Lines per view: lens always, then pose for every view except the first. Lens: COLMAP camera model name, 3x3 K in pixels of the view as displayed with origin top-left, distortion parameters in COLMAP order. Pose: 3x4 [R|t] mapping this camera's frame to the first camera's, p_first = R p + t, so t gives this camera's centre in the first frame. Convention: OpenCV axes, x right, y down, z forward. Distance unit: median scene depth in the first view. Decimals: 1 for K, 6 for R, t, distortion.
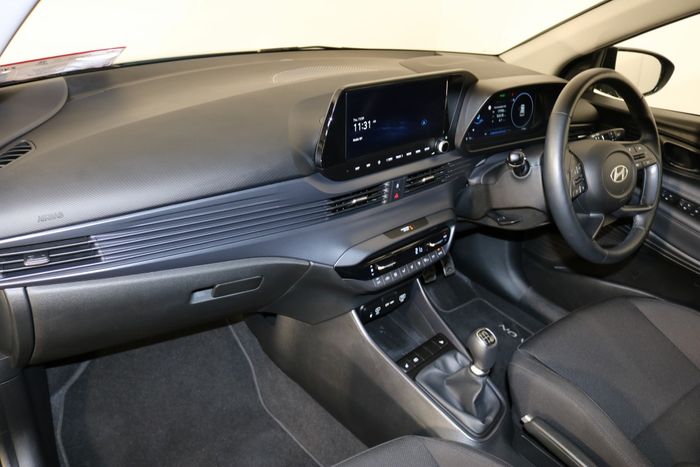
lens RADIAL K [[573.8, 0, 334.9], [0, 573.8, 237.3], [0, 0, 1]] dist [-0.161382, 0.136989]
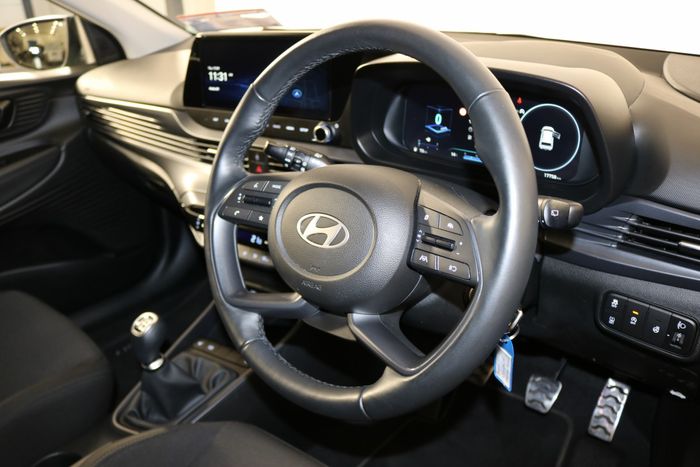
lens RADIAL K [[573.8, 0, 334.9], [0, 573.8, 237.3], [0, 0, 1]] dist [-0.161382, 0.136989]
pose [[0.233597, 0.340993, -0.910580, 0.972173], [-0.402931, 0.886244, 0.228513, -0.227931], [0.884918, 0.313521, 0.344420, 0.839398]]
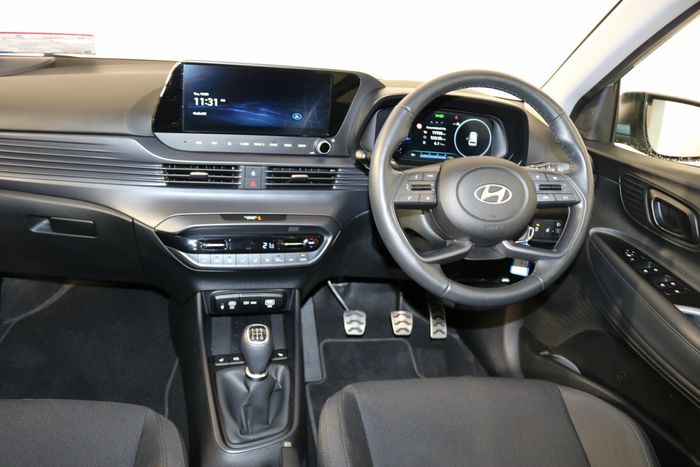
lens RADIAL K [[573.8, 0, 334.9], [0, 573.8, 237.3], [0, 0, 1]] dist [-0.161382, 0.136989]
pose [[0.896875, 0.173933, -0.406647, 0.651850], [-0.241275, 0.962978, -0.120250, 0.100026], [0.370677, 0.205963, 0.905637, 0.183171]]
